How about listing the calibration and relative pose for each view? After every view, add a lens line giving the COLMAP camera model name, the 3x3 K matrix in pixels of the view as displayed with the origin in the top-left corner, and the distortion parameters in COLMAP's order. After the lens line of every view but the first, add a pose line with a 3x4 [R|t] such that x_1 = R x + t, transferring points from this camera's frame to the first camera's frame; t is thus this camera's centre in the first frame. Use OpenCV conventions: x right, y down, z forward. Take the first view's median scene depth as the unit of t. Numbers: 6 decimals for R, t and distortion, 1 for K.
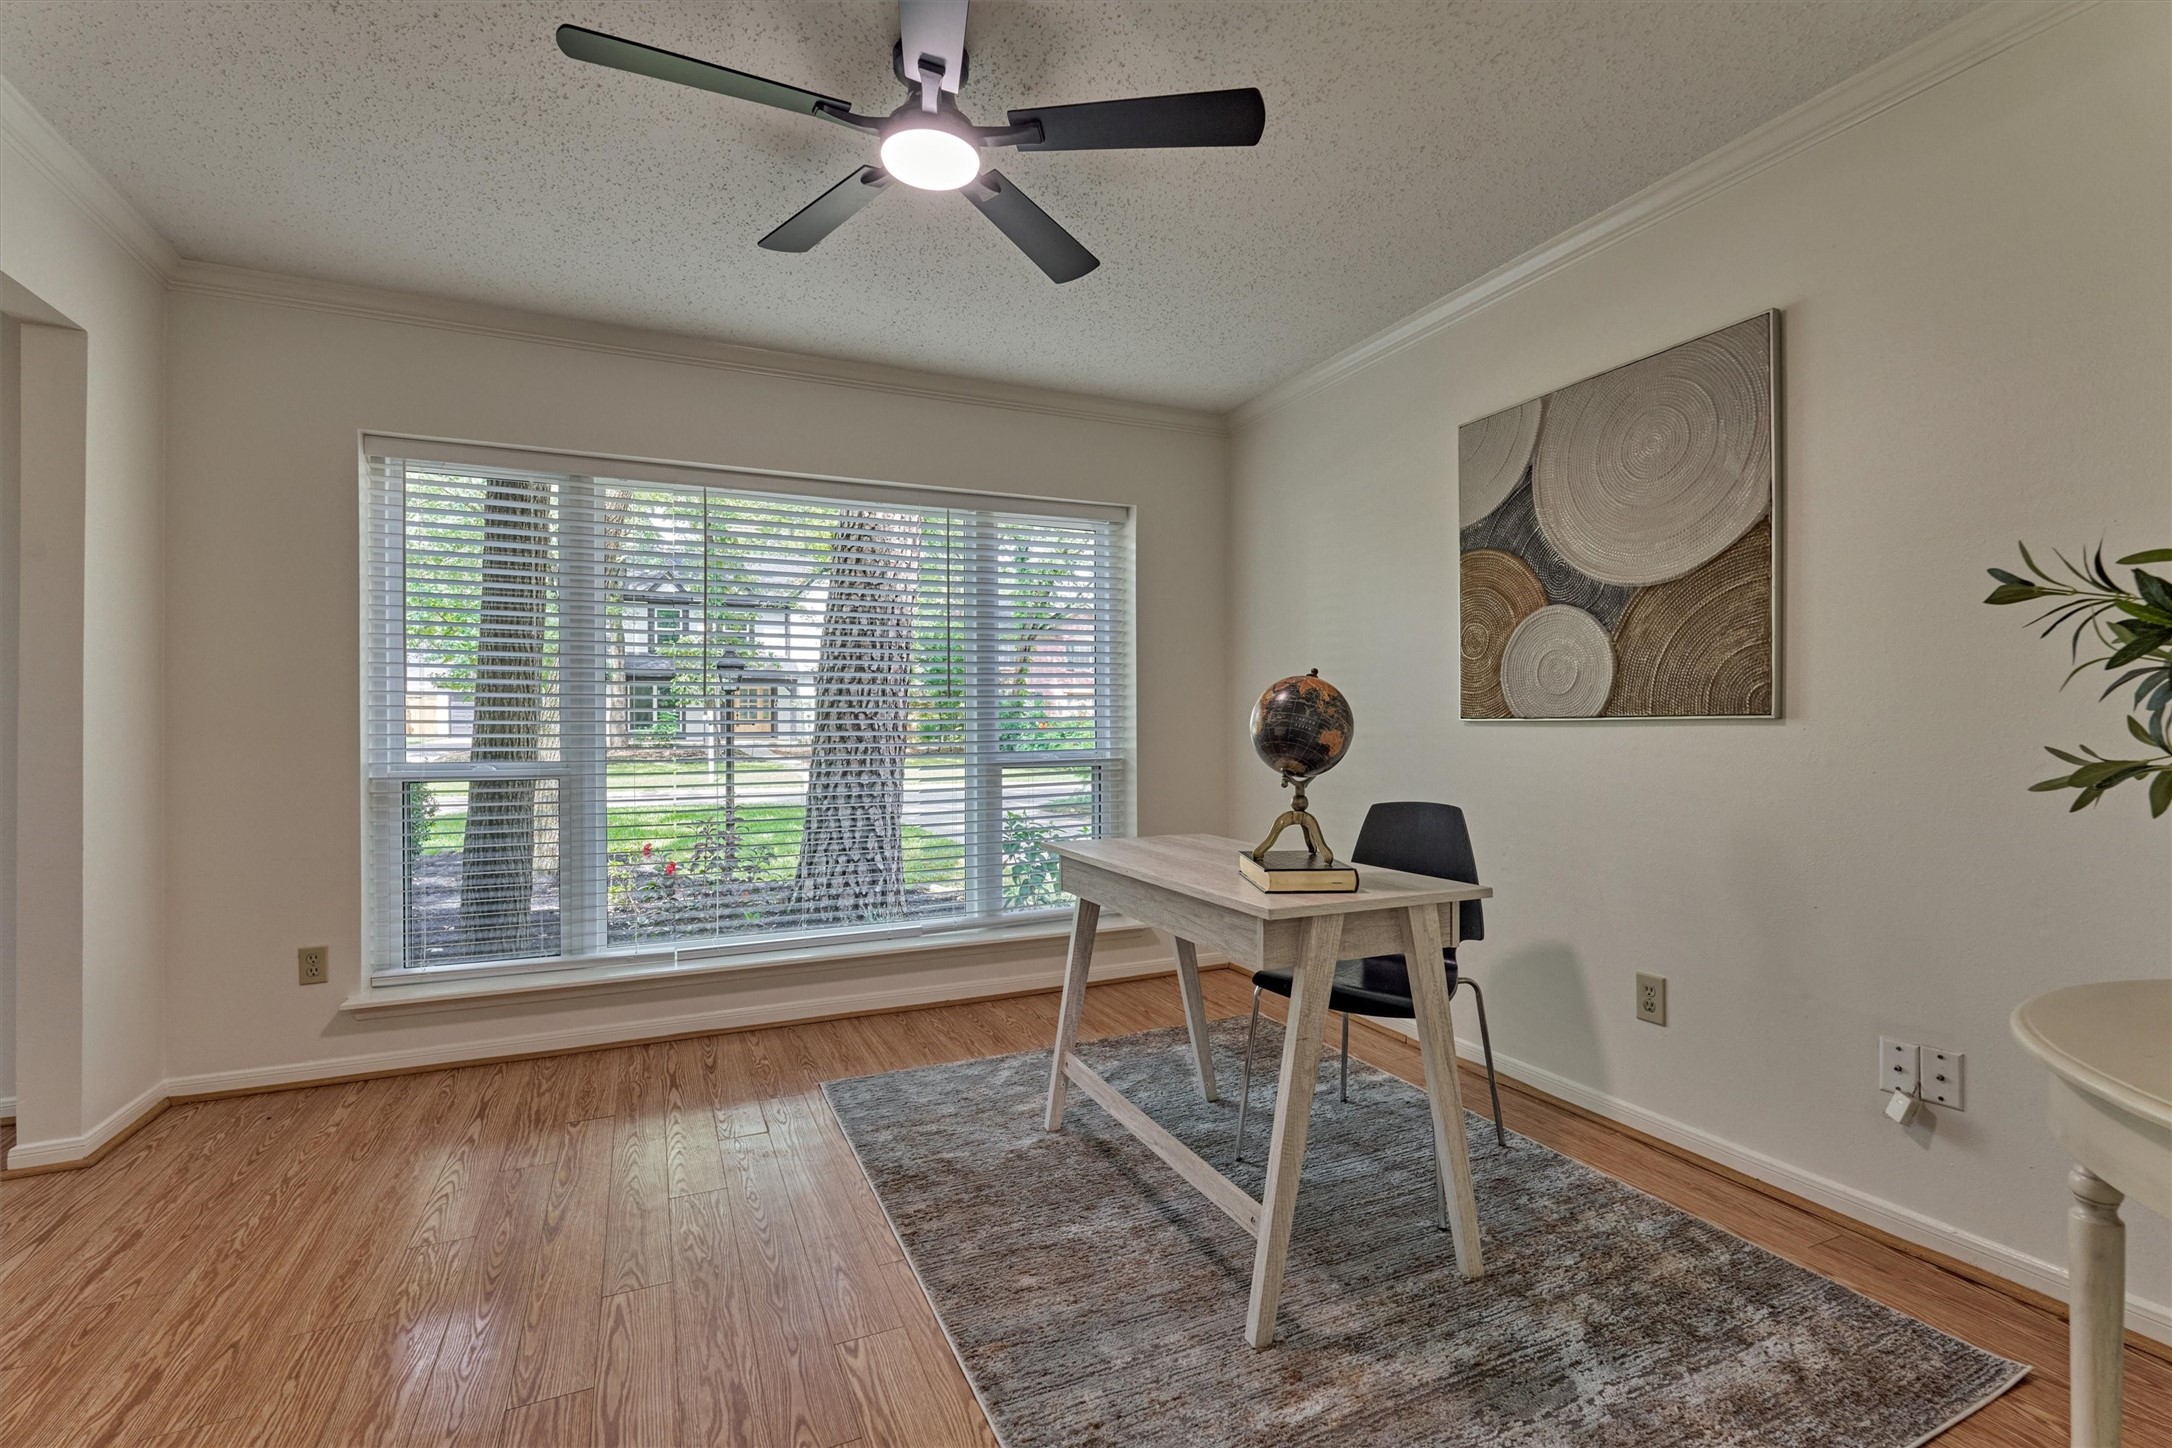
lens RADIAL K [[942.7, 0, 1085.2], [0, 942.7, 720.3], [0, 0, 1]] dist [-0.006433, 0.000182]
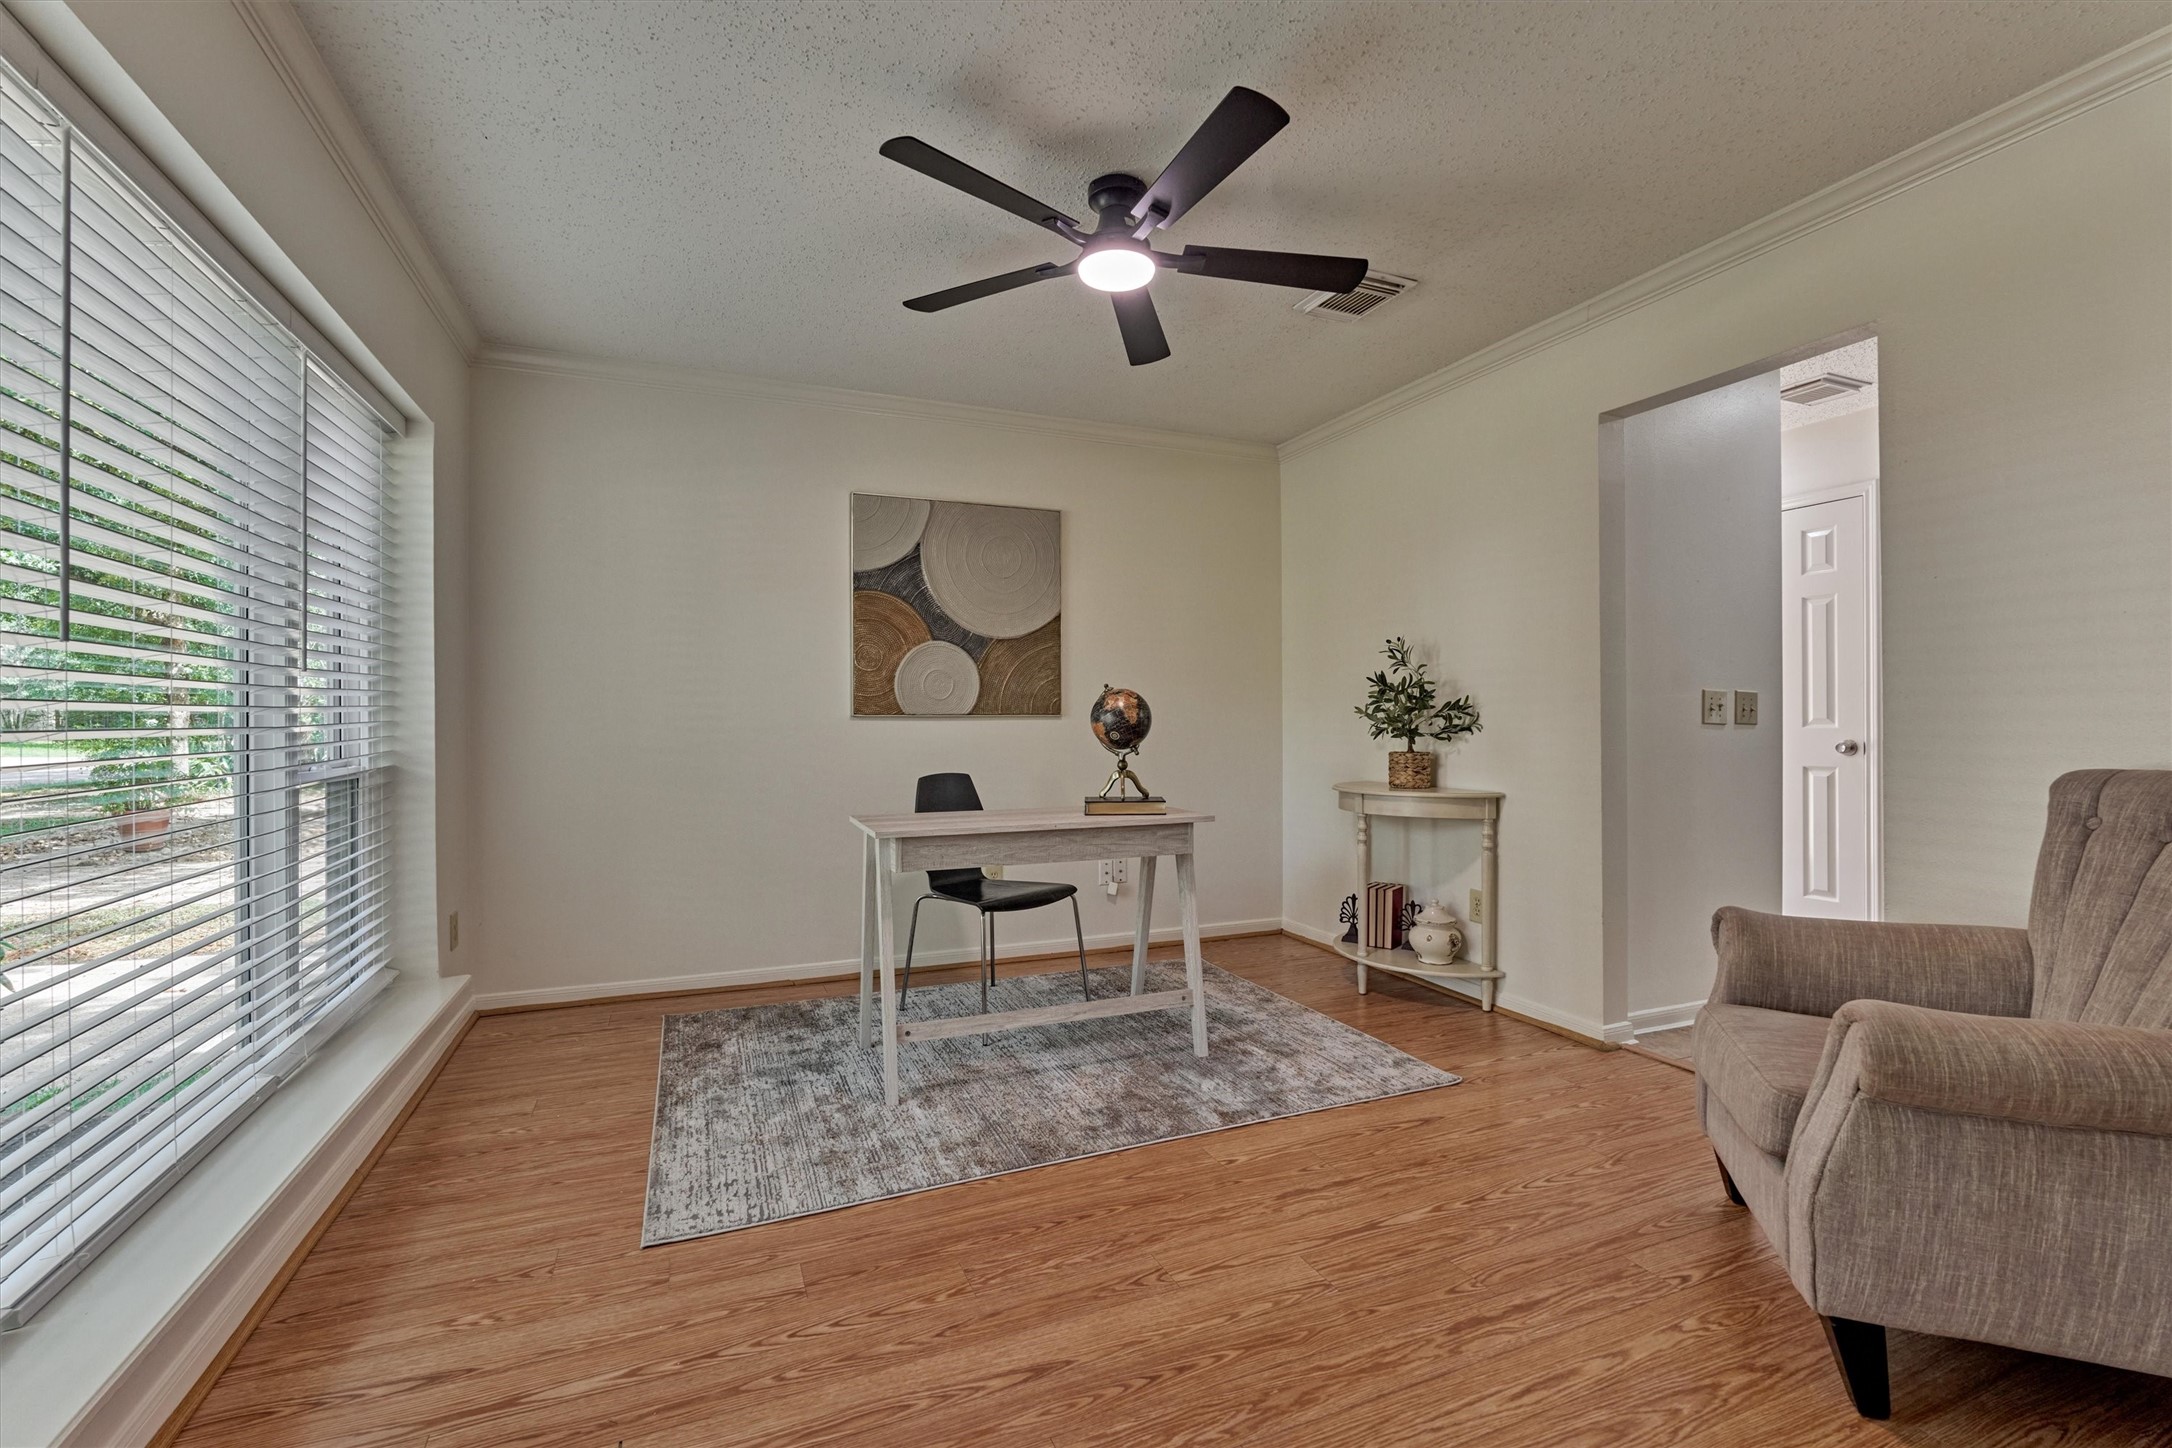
lens RADIAL K [[942.7, 0, 1085.2], [0, 942.7, 720.3], [0, 0, 1]] dist [-0.006433, 0.000182]
pose [[0.041382, 0.006974, 0.999119, -0.994593], [-0.003488, 0.999971, -0.006836, 0.014533], [-0.999137, -0.003202, 0.041405, 0.694160]]
